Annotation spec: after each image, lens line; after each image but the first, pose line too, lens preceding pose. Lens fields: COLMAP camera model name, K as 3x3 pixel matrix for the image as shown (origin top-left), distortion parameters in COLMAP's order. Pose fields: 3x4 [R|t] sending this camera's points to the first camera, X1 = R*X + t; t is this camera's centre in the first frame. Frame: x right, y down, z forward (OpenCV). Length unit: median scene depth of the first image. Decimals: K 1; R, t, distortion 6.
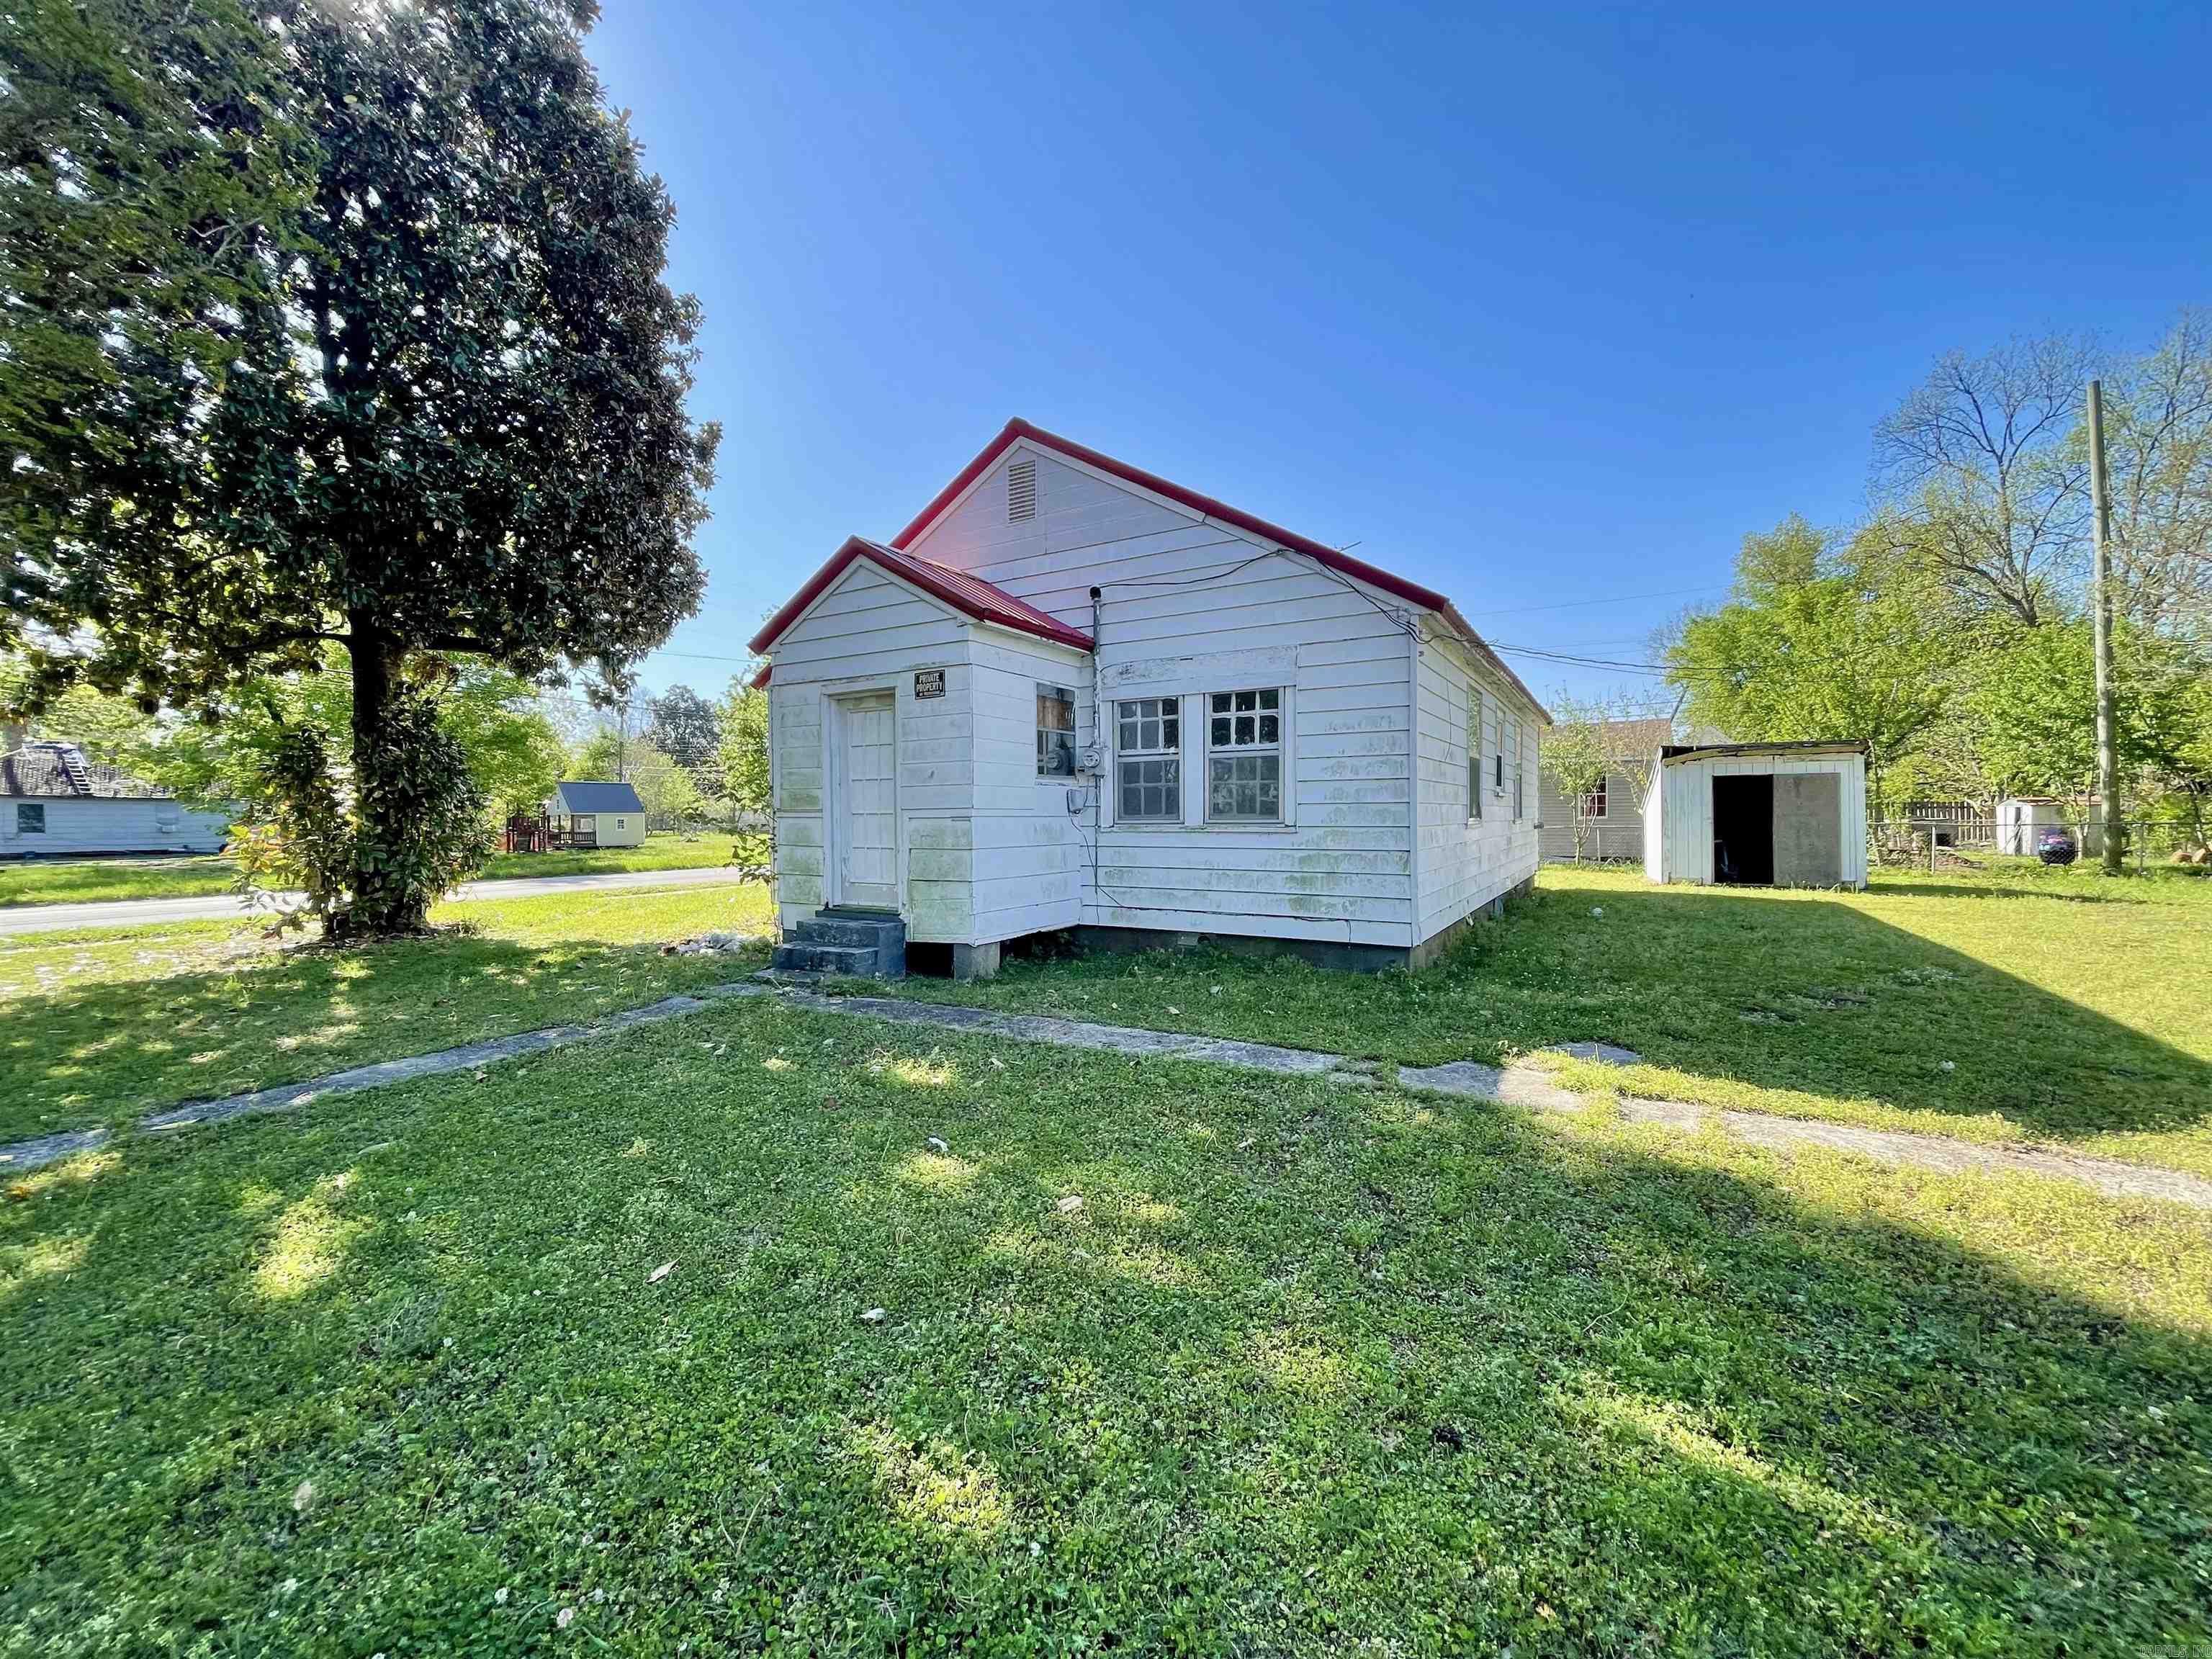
lens RADIAL K [[884.2, 0, 1103.6], [0, 884.2, 820.3], [0, 0, 1]] dist [-0.005713, -0.000145]
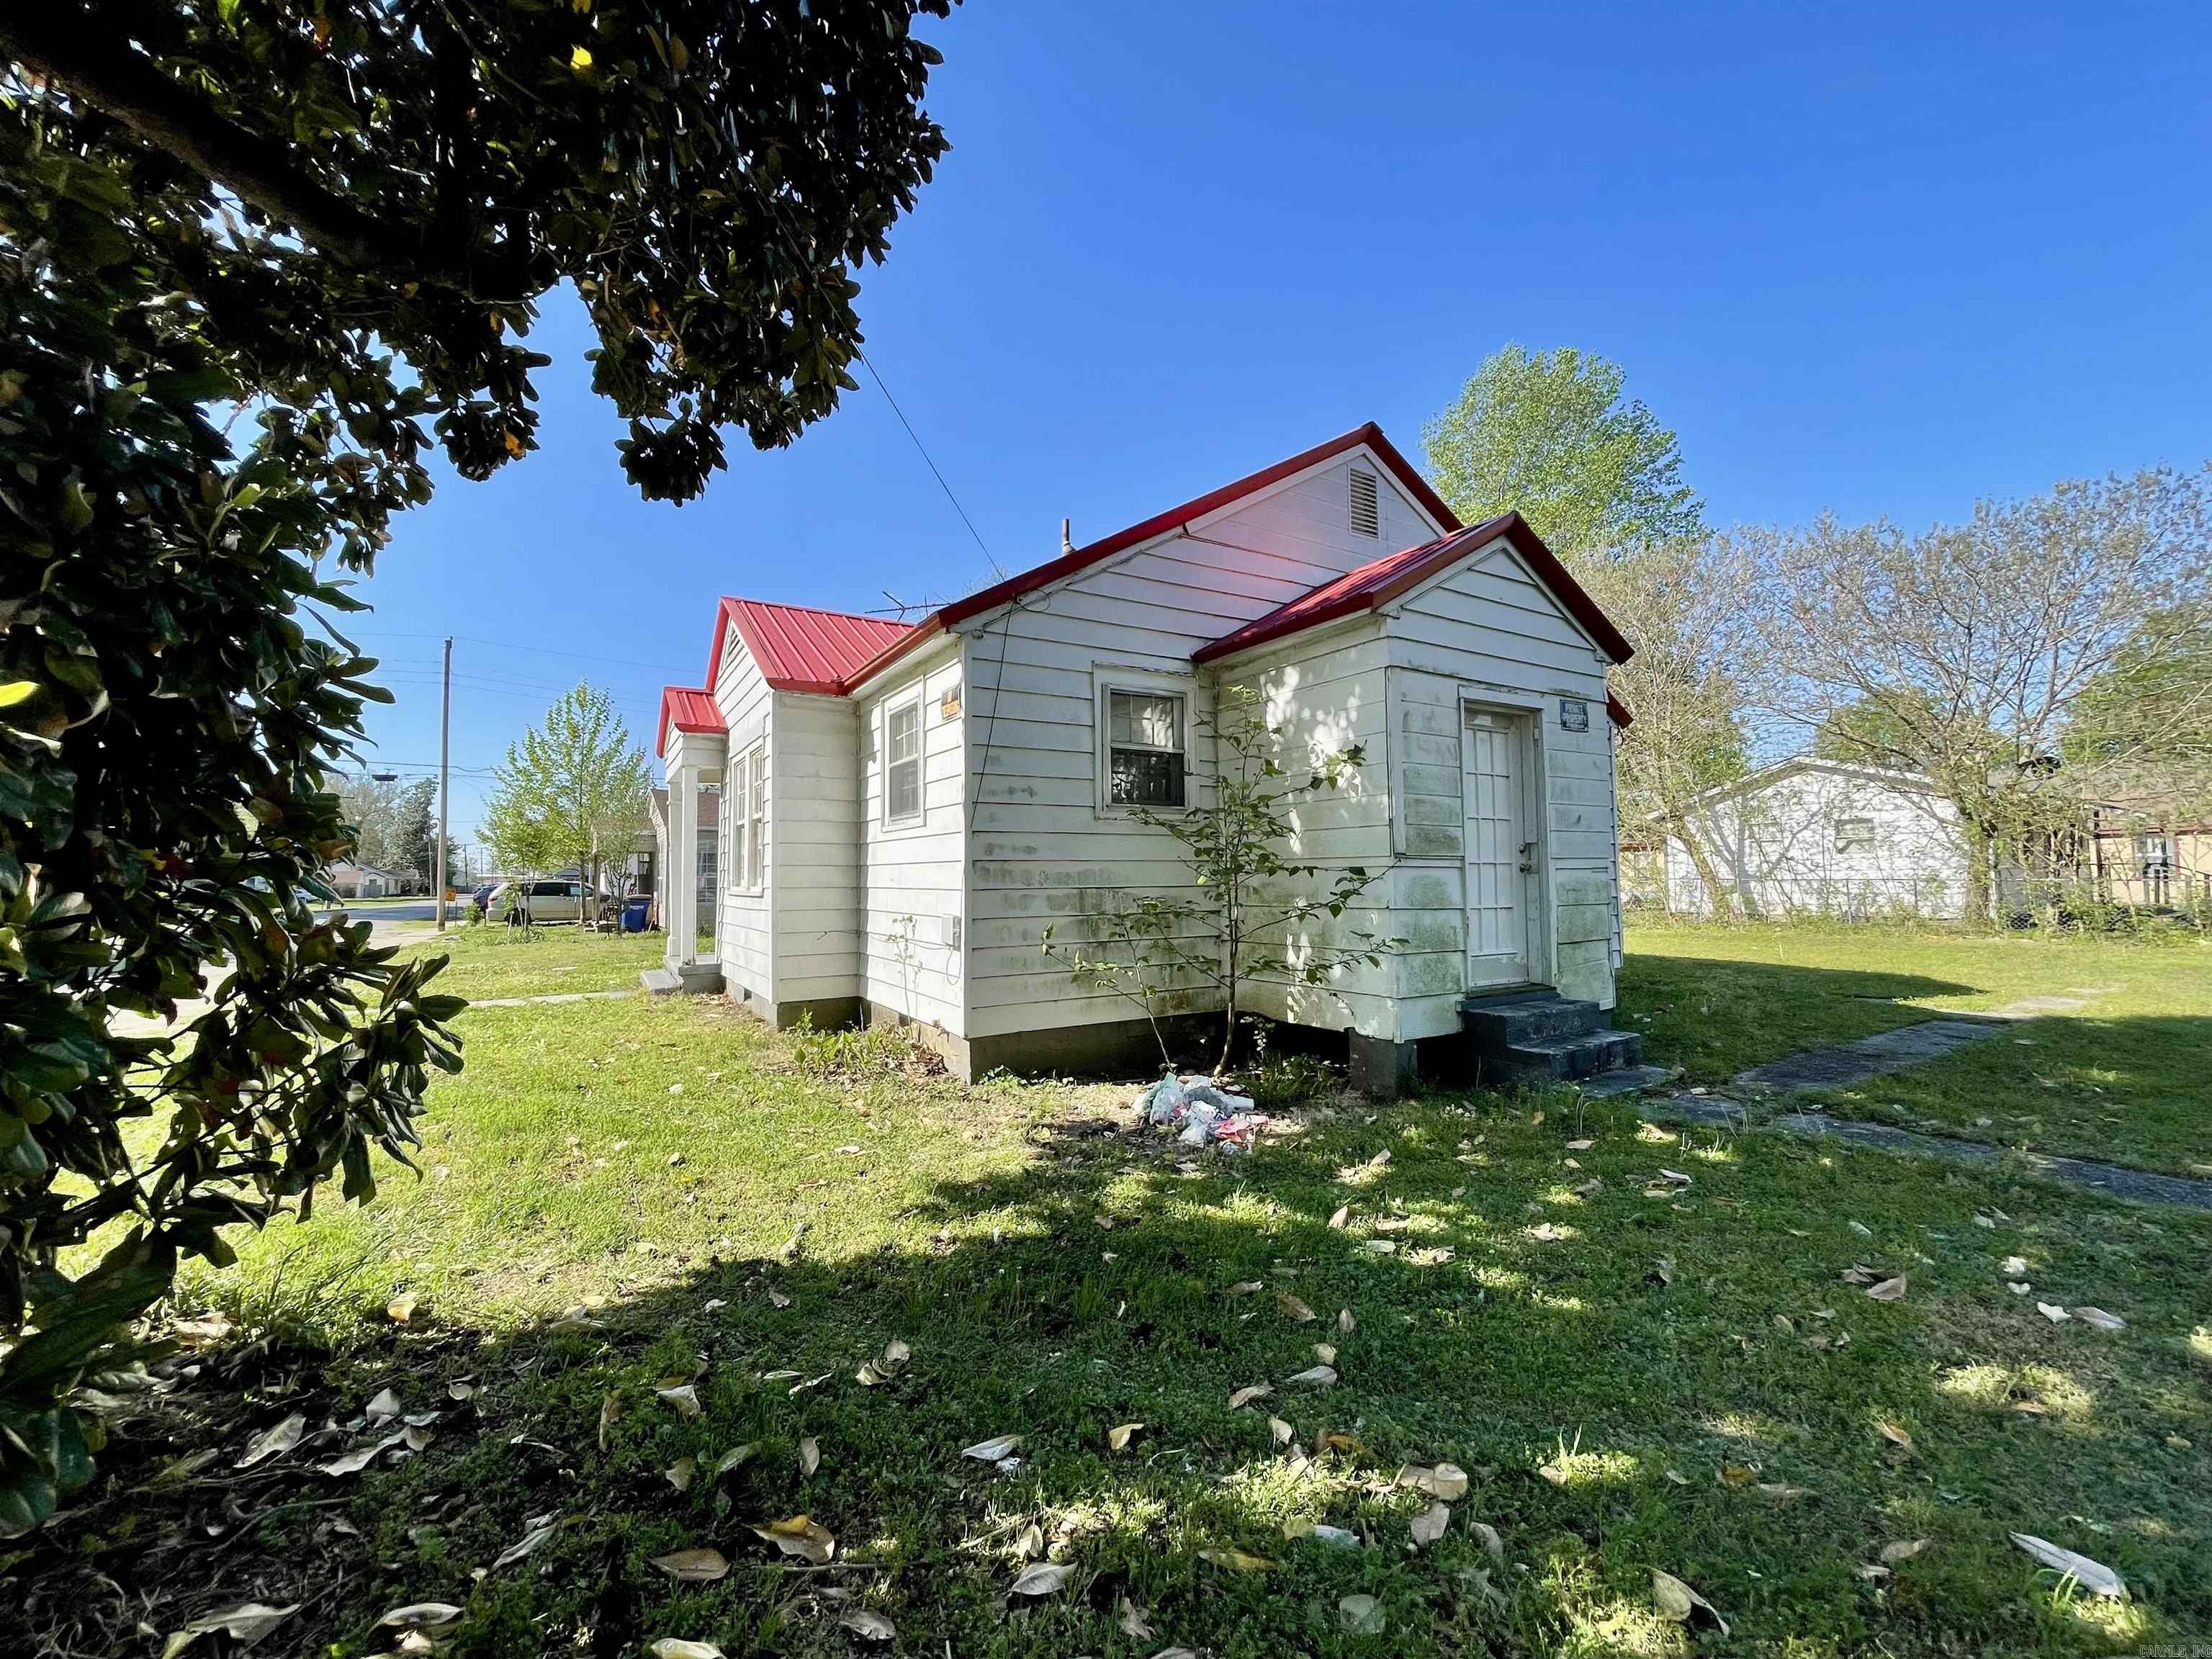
lens RADIAL K [[884.2, 0, 1101.8], [0, 884.2, 830.6], [0, 0, 1]] dist [-0.005713, -0.000145]
pose [[0.479327, 0.054102, 0.875967, -1.099565], [0.015908, 0.997399, -0.070307, 0.012761], [-0.877492, 0.047635, 0.477219, 0.929942]]
